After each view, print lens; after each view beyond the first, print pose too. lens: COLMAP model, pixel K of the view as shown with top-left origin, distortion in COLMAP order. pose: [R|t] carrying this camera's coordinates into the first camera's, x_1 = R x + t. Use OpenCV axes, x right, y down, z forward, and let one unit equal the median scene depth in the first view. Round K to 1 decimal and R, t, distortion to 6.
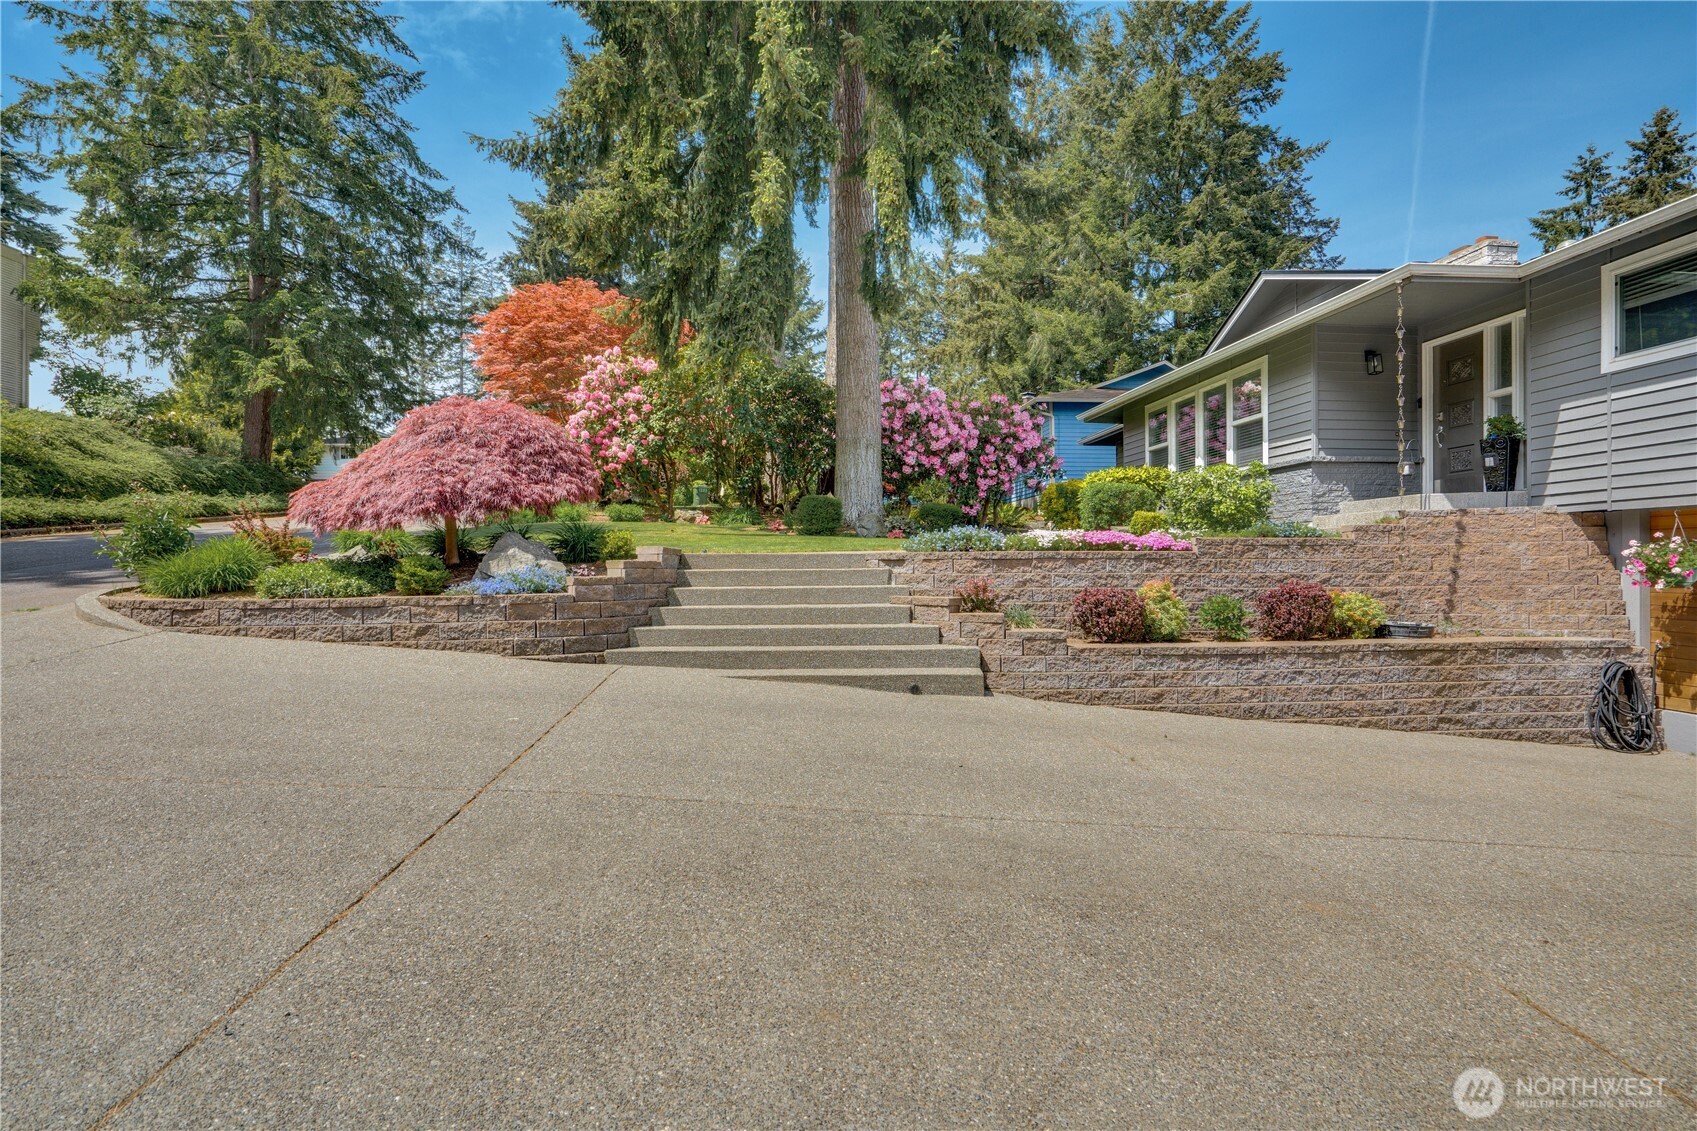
lens RADIAL K [[853.9, 0, 838.5], [0, 853.9, 564.0], [0, 0, 1]] dist [-0.002373, 0.001449]
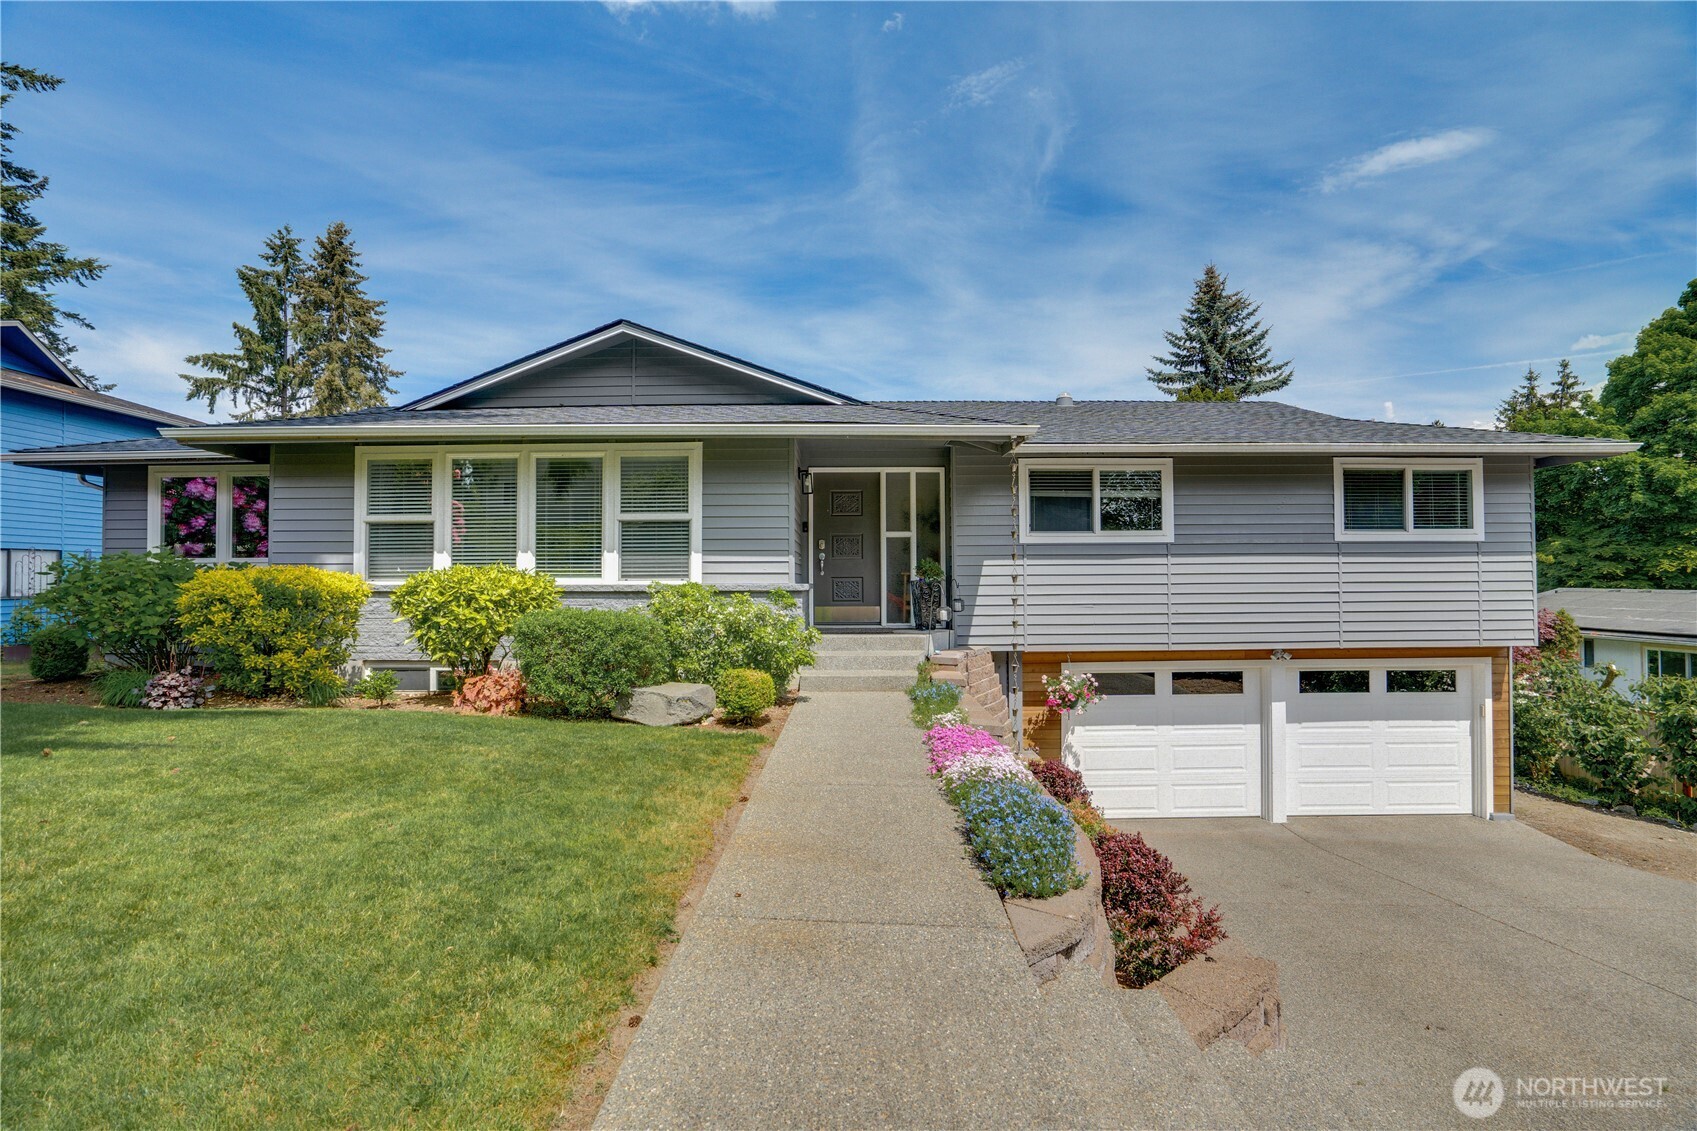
lens RADIAL K [[782.0, 0, 848.5], [0, 782.0, 565.5], [0, 0, 1]] dist [-0.001520, -0.000310]
pose [[0.112394, 0.019441, 0.993473, -0.041989], [0.003007, 0.999797, -0.019905, -0.024504], [-0.993659, 0.005225, 0.112313, 0.163854]]
